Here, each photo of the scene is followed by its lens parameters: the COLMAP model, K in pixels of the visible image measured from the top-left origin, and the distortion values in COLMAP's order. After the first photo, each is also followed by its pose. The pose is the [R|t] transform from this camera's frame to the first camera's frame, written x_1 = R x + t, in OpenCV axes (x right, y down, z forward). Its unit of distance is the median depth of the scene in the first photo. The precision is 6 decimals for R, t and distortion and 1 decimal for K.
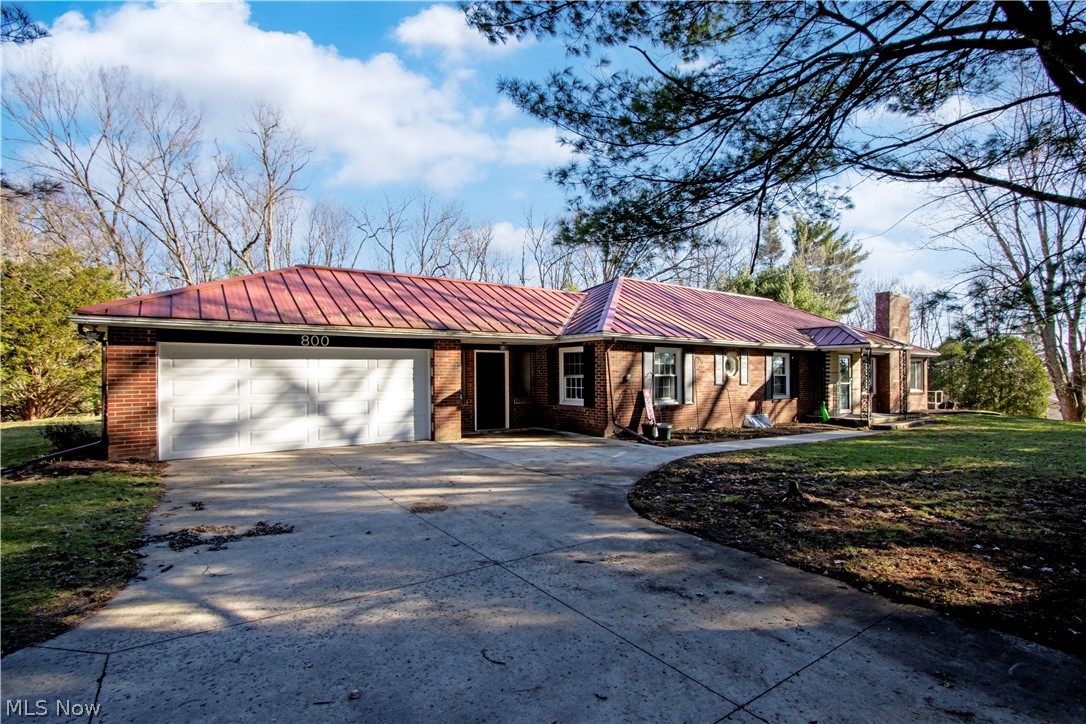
lens RADIAL K [[509.3, 0, 541.1], [0, 509.3, 364.4], [0, 0, 1]] dist [-0.001936, -0.000513]
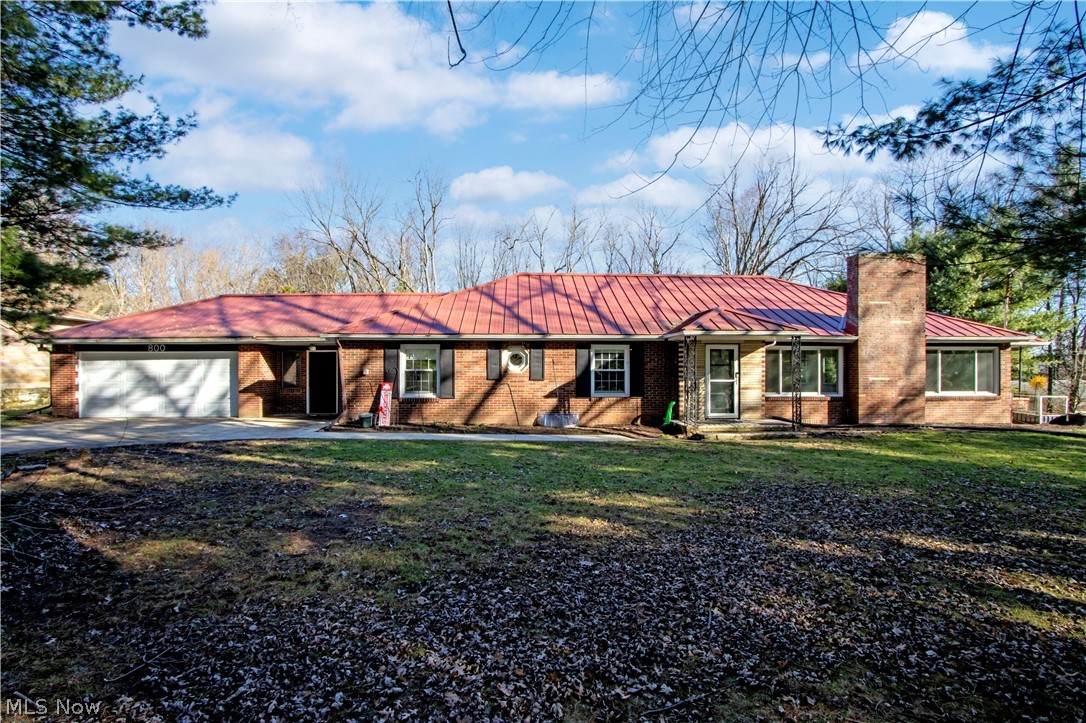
lens RADIAL K [[509.3, 0, 540.5], [0, 509.3, 364.1], [0, 0, 1]] dist [-0.001936, -0.000513]
pose [[0.837489, -0.010459, -0.546353, 1.153802], [0.010028, 0.999943, -0.003770, 0.017752], [0.546361, -0.002322, 0.837546, 0.273892]]
